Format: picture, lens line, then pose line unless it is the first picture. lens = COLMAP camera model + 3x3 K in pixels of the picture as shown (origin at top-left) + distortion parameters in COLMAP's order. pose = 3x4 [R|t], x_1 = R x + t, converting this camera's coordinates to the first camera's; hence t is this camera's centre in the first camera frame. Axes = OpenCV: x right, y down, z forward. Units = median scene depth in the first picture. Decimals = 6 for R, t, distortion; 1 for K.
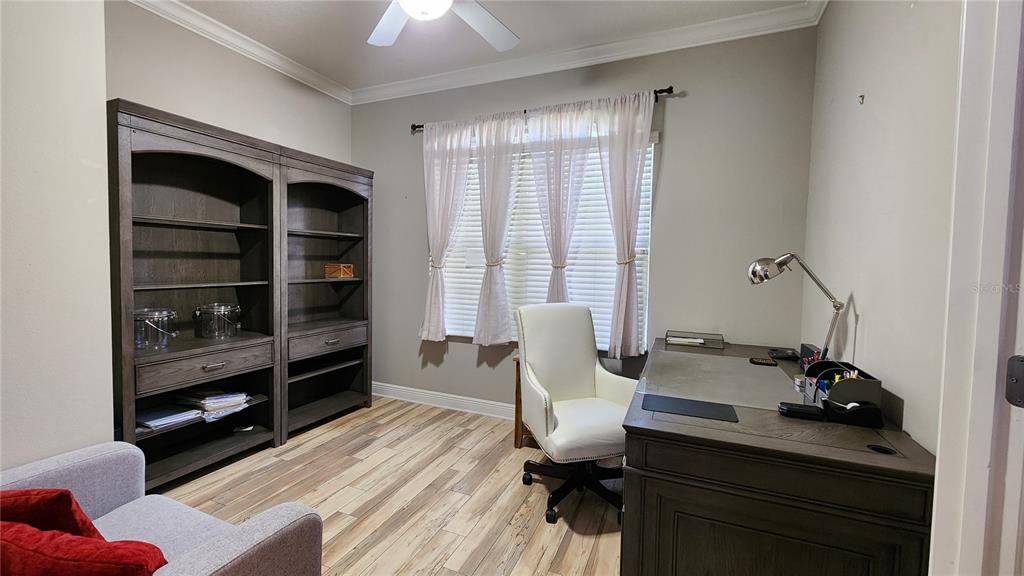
lens RADIAL K [[422.2, 0, 505.7], [0, 422.2, 278.8], [0, 0, 1]] dist [0.001440, 0.000266]
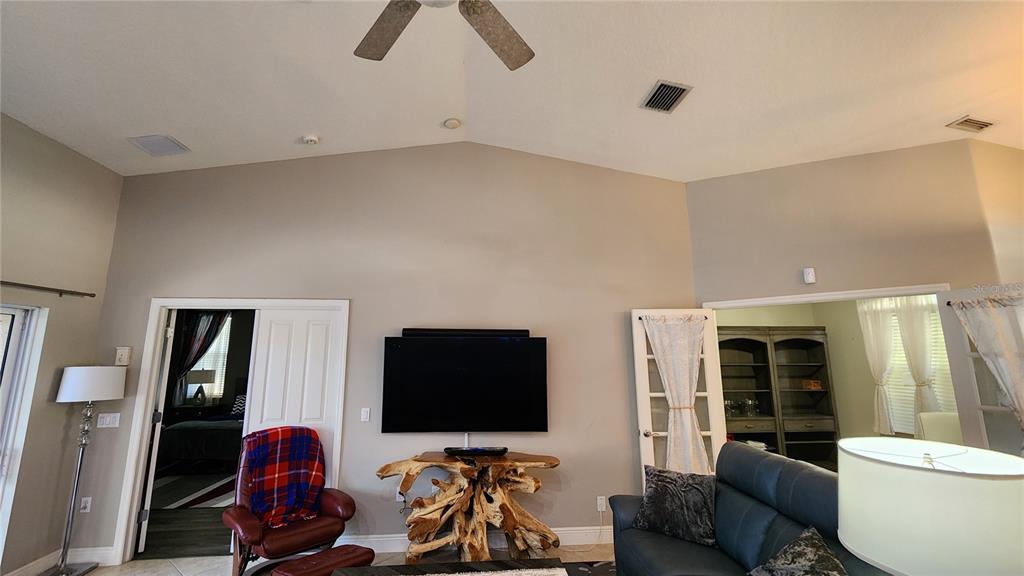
lens RADIAL K [[422.2, 0, 505.7], [0, 422.2, 278.8], [0, 0, 1]] dist [0.001440, 0.000266]
pose [[0.486379, -0.177595, -0.855509, 0.625251], [-0.025211, 0.975865, -0.216913, -0.040039], [0.873384, 0.127070, 0.470163, -1.083251]]
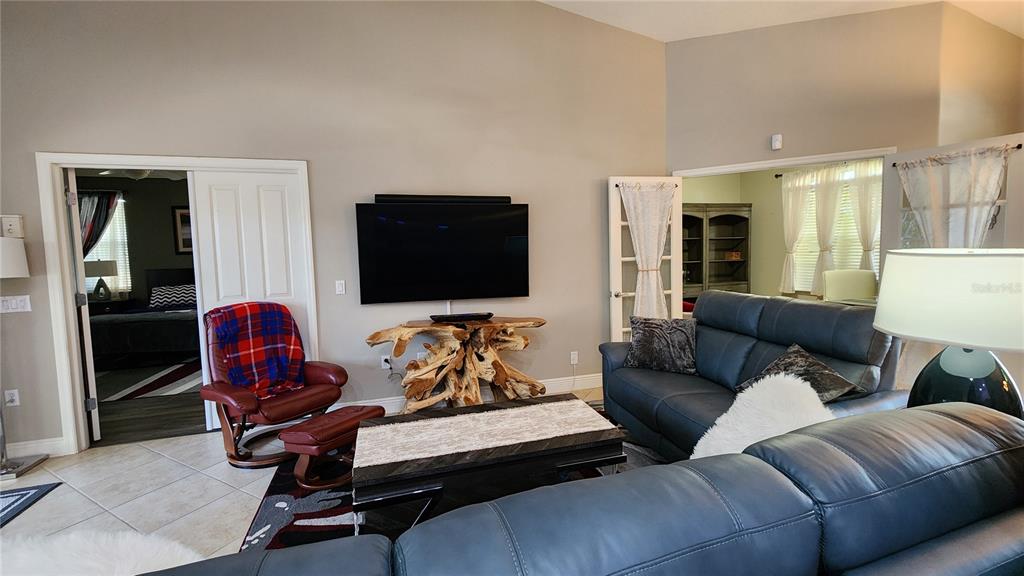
lens RADIAL K [[422.2, 0, 505.7], [0, 422.2, 278.8], [0, 0, 1]] dist [0.001440, 0.000266]
pose [[0.641283, 0.015981, -0.767138, 0.487190], [0.005711, 0.999656, 0.025599, 0.033649], [0.767283, -0.020797, 0.640971, -1.193516]]
